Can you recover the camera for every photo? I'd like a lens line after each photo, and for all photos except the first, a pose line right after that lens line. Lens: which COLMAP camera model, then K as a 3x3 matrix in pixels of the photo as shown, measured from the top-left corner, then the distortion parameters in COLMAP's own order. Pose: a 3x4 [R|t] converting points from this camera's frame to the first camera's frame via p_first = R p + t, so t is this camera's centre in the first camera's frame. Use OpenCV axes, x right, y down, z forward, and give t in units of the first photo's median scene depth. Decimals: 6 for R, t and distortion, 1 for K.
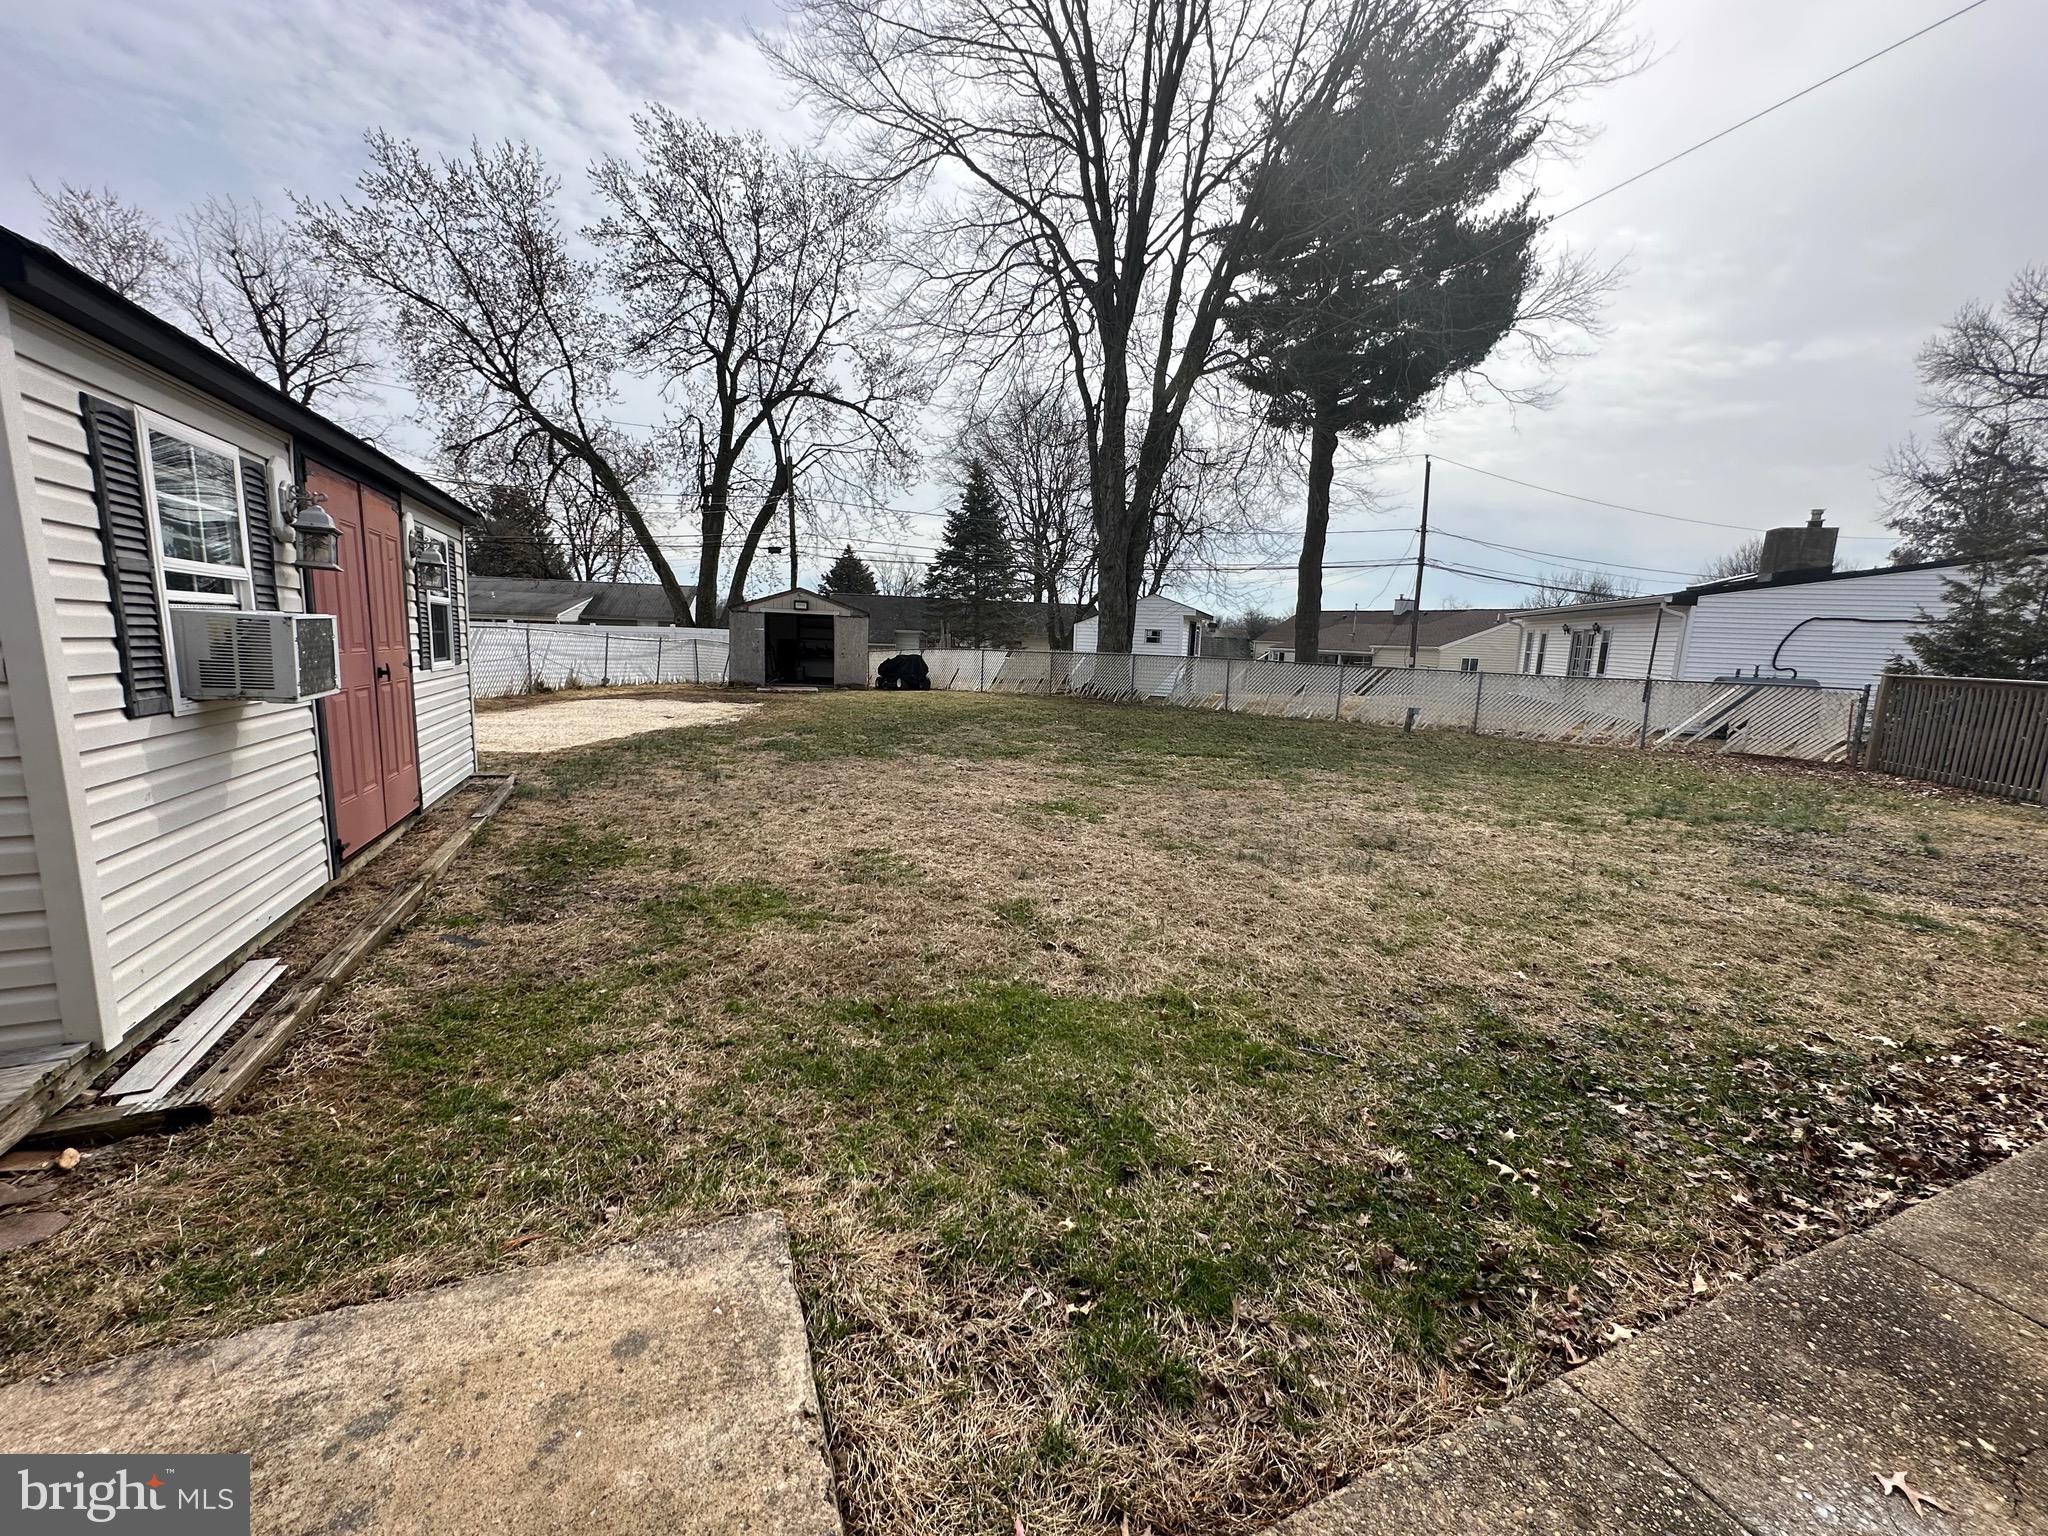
lens RADIAL K [[817.1, 0, 1024.2], [0, 817.1, 765.8], [0, 0, 1]] dist [-0.004242, 0.001298]
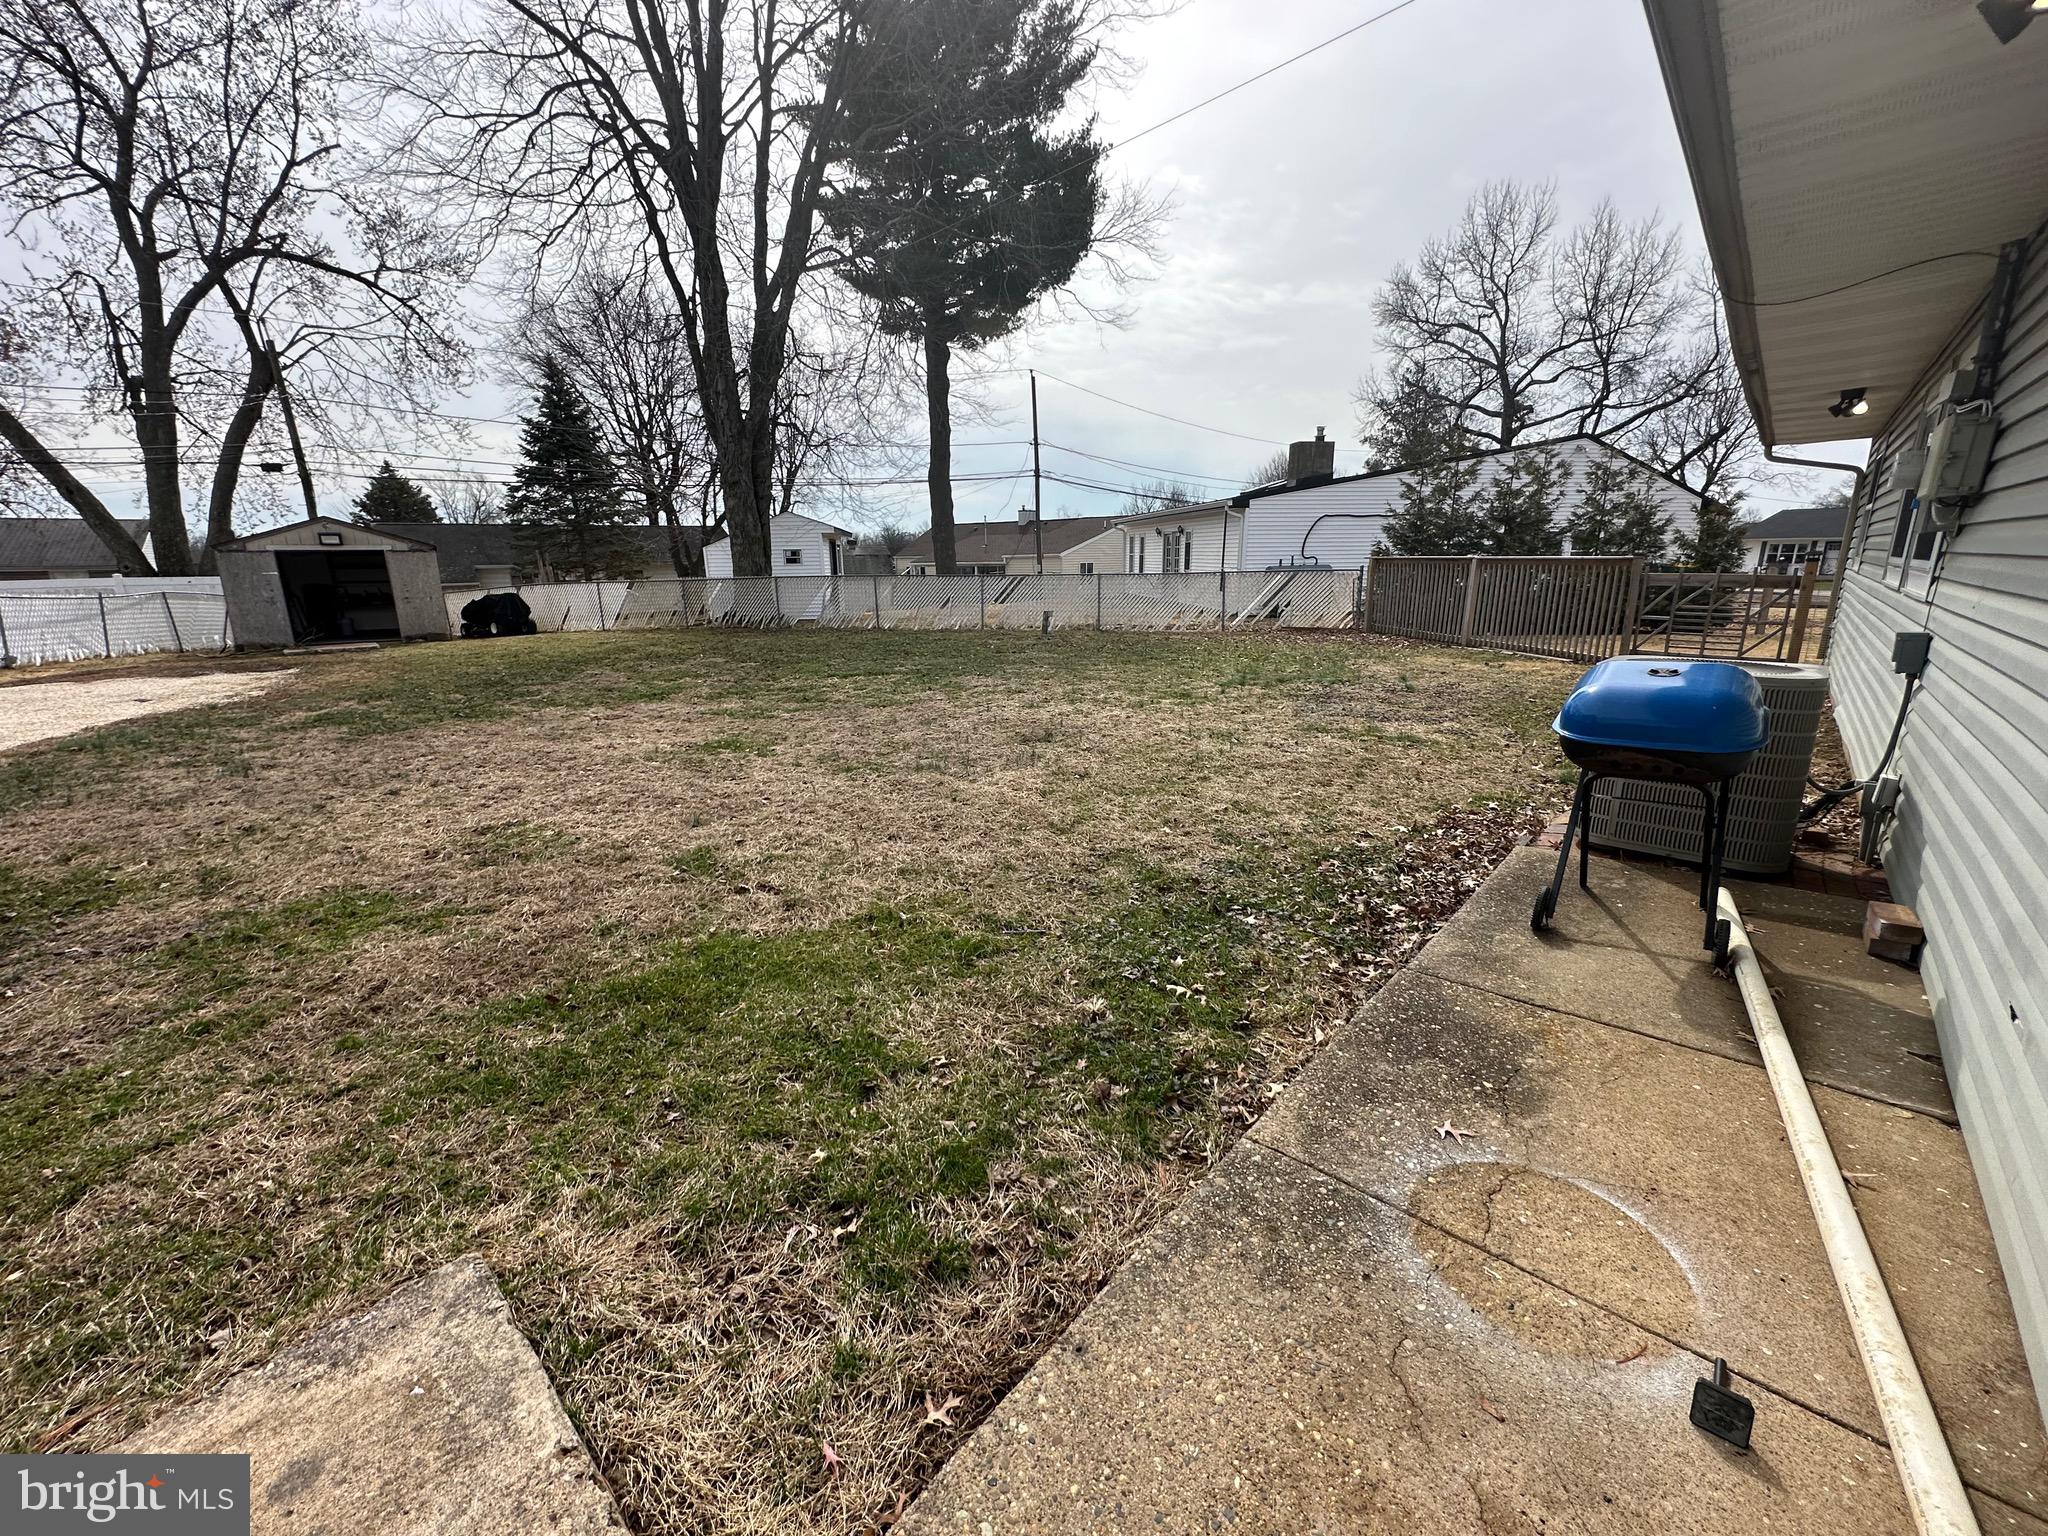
lens RADIAL K [[817.1, 0, 1023.9], [0, 817.1, 767.1], [0, 0, 1]] dist [-0.004242, 0.001298]
pose [[0.909540, -0.149989, 0.387609, -0.007251], [0.111909, 0.986549, 0.119155, 0.001953], [-0.400267, -0.064999, 0.914090, 0.006282]]
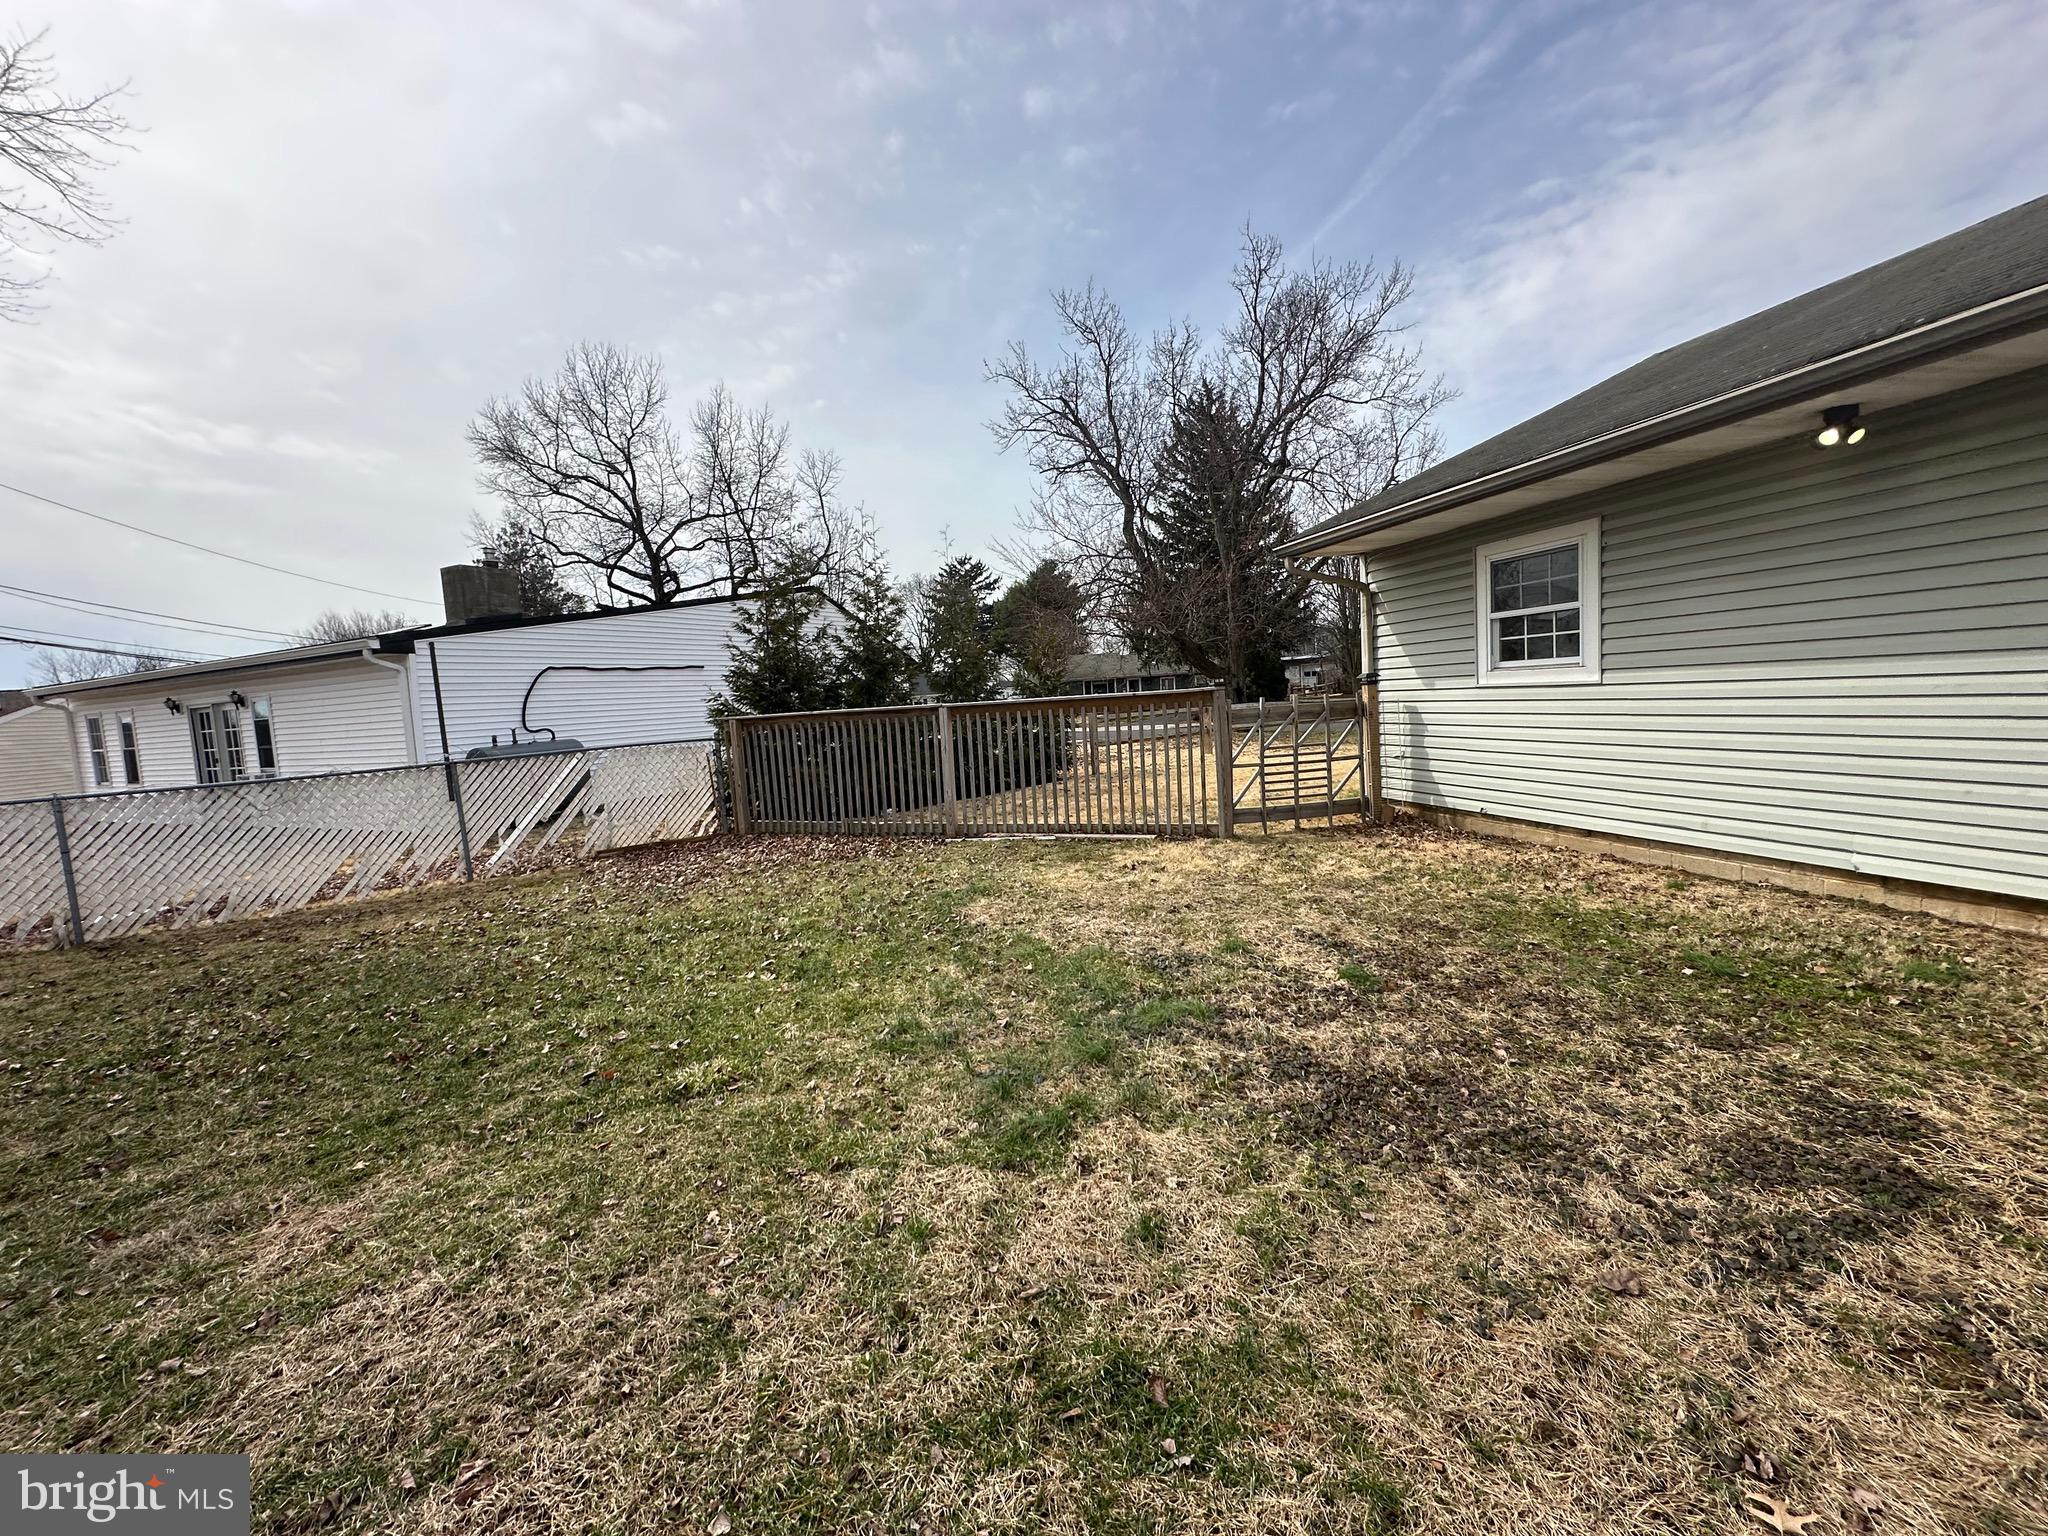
lens RADIAL K [[817.1, 0, 1040.2], [0, 817.1, 742.6], [0, 0, 1]] dist [-0.004242, 0.001298]
pose [[0.108975, -0.101098, 0.988890, 0.311223], [0.229346, 0.970532, 0.073947, -0.086526], [-0.967225, 0.218740, 0.128950, 0.676077]]
